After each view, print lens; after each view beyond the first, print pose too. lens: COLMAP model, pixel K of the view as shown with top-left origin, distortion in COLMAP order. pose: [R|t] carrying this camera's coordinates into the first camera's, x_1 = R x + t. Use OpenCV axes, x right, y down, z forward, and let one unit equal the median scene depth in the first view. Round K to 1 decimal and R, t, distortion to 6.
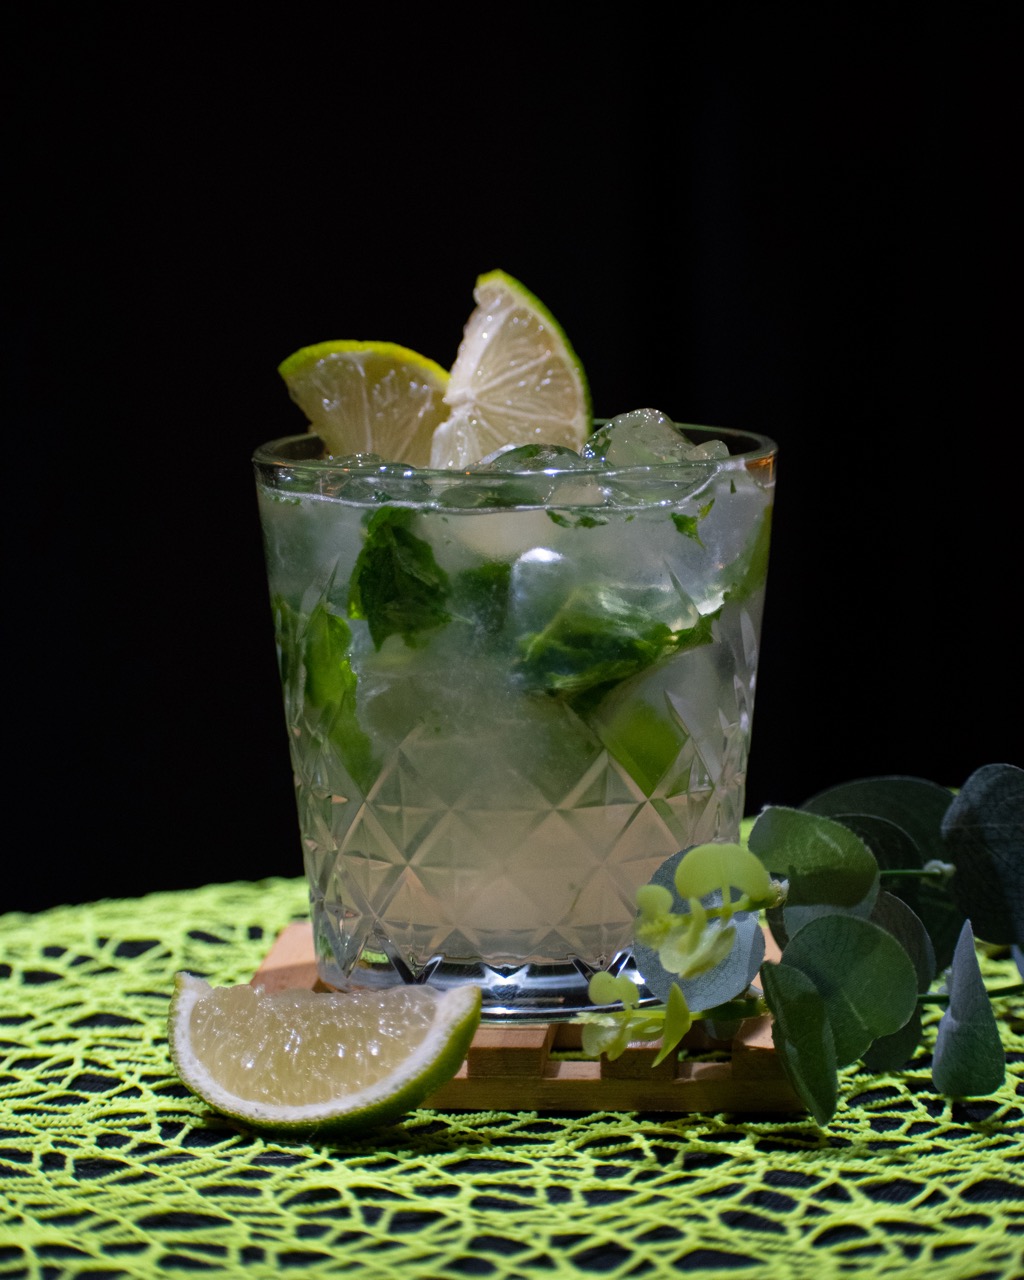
lens RADIAL K [[4438.6, 0, 511.2], [0, 4438.6, 636.6], [0, 0, 1]] dist [-0.143469, 0.000000]
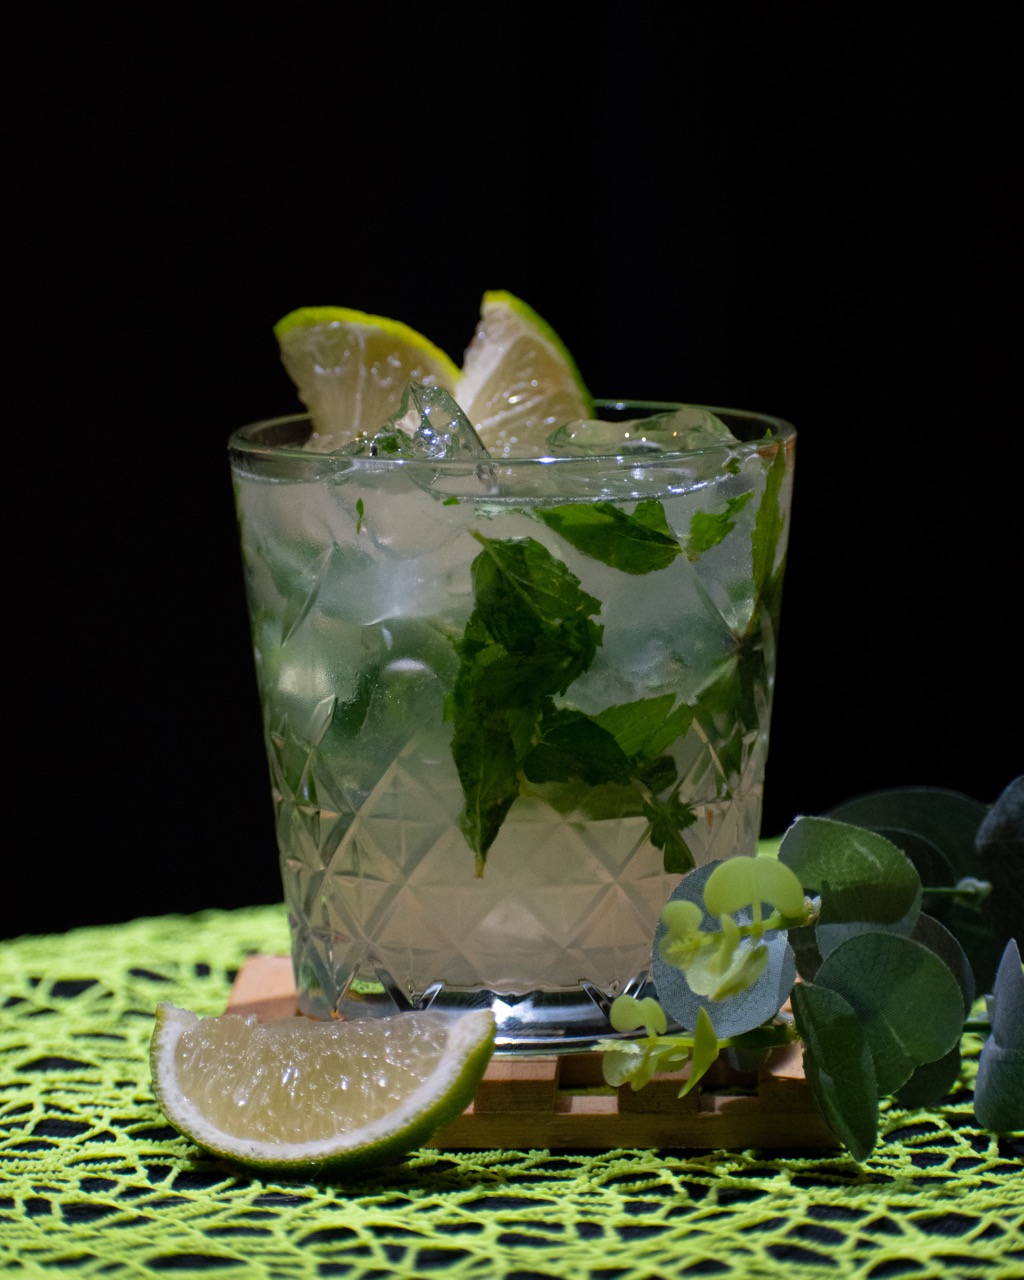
lens RADIAL K [[6086.7, 0, 513.0], [0, 6086.7, 641.0], [0, 0, 1]] dist [0.565664, 0.000000]
pose [[0.998576, -0.004900, 0.053118, -0.070473], [0.005034, 0.999984, -0.002398, 0.003855], [-0.053106, 0.002662, 0.998585, -0.281524]]
